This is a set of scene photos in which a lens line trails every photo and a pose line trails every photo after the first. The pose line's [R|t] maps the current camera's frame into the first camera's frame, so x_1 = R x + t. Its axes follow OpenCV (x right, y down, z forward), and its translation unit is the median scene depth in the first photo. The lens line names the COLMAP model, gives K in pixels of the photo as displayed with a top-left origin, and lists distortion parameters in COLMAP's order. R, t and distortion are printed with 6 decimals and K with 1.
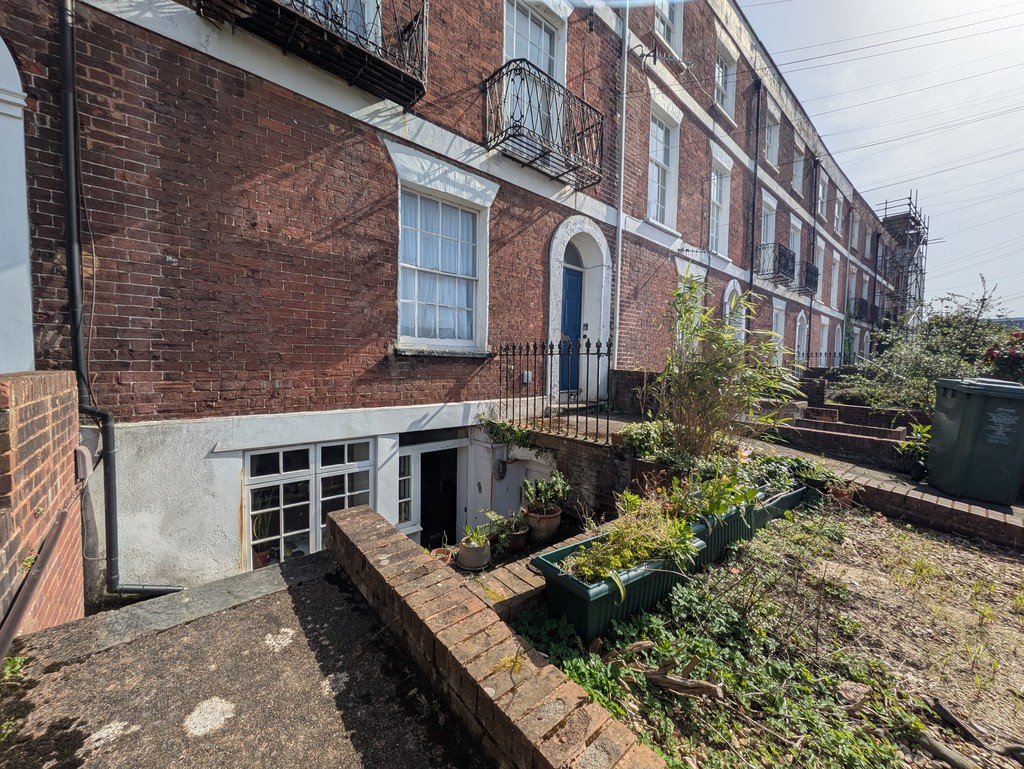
lens RADIAL K [[403.8, 0, 512.6], [0, 403.8, 383.2], [0, 0, 1]] dist [-0.000068, 0.000693]
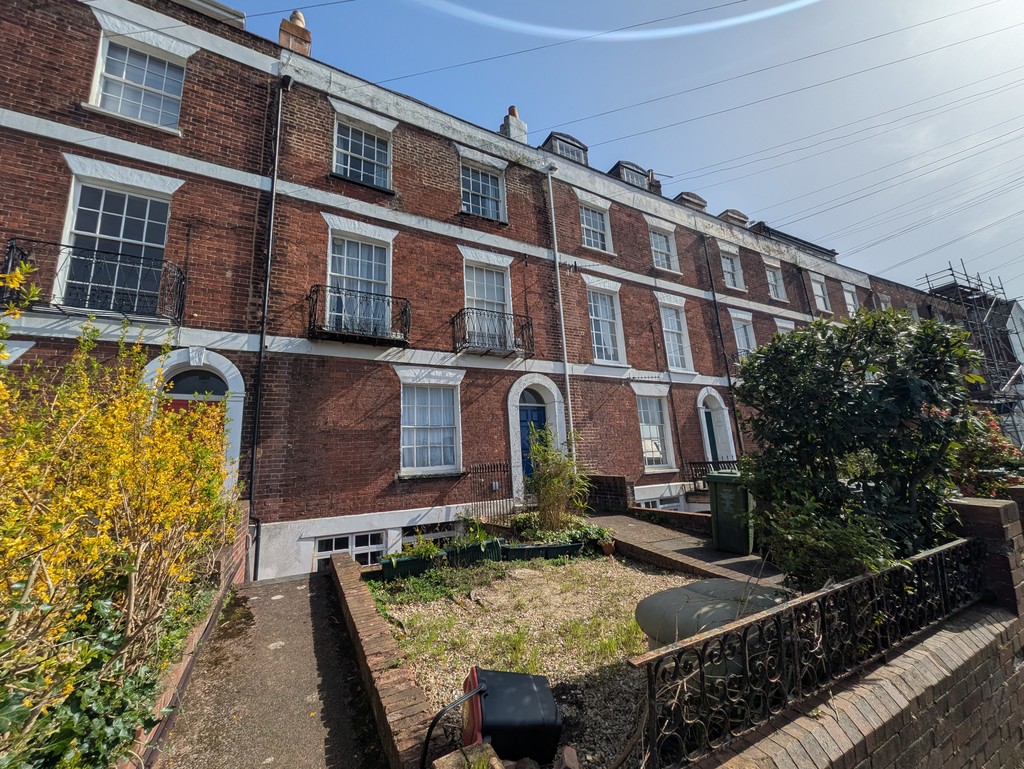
lens RADIAL K [[403.8, 0, 516.4], [0, 403.8, 383.4], [0, 0, 1]] dist [-0.000068, 0.000693]
pose [[0.971650, -0.119560, -0.203964, 0.617929], [0.064458, 0.963991, -0.258006, 0.012700], [0.227467, 0.237544, 0.944368, -0.644187]]
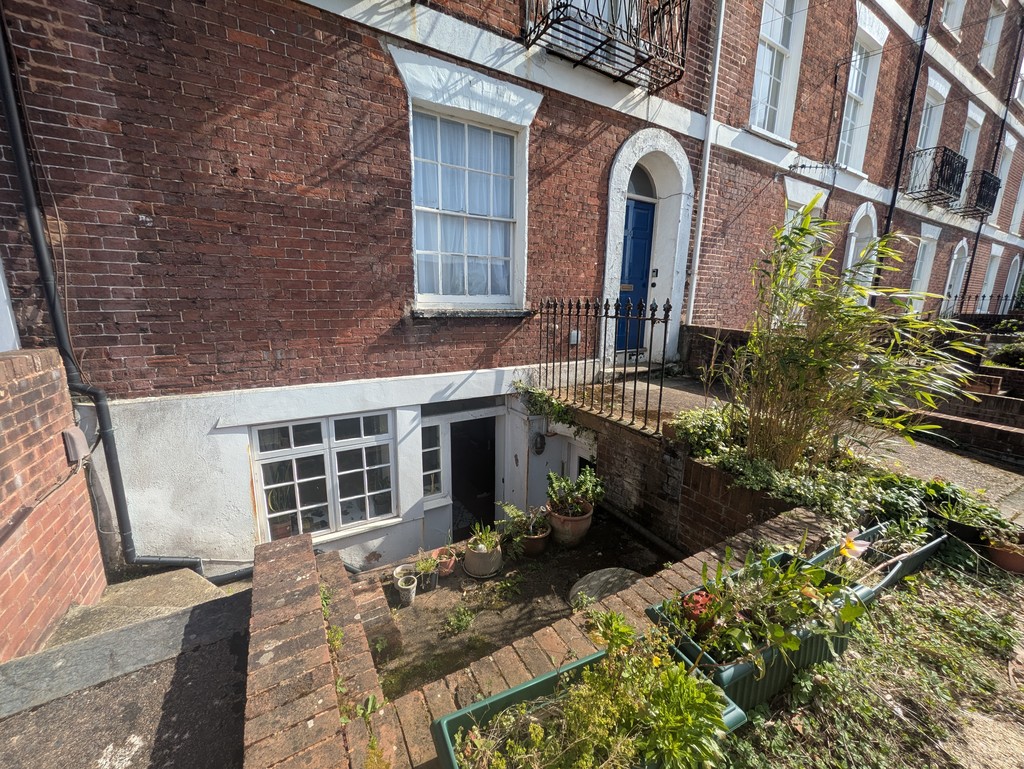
lens RADIAL K [[403.8, 0, 512.8], [0, 403.8, 382.8], [0, 0, 1]] dist [-0.000068, 0.000693]
pose [[0.981638, 0.033955, -0.187708, 0.093536], [-0.005887, 0.988954, 0.148105, -0.062027], [0.190663, -0.144280, 0.970995, 0.171498]]
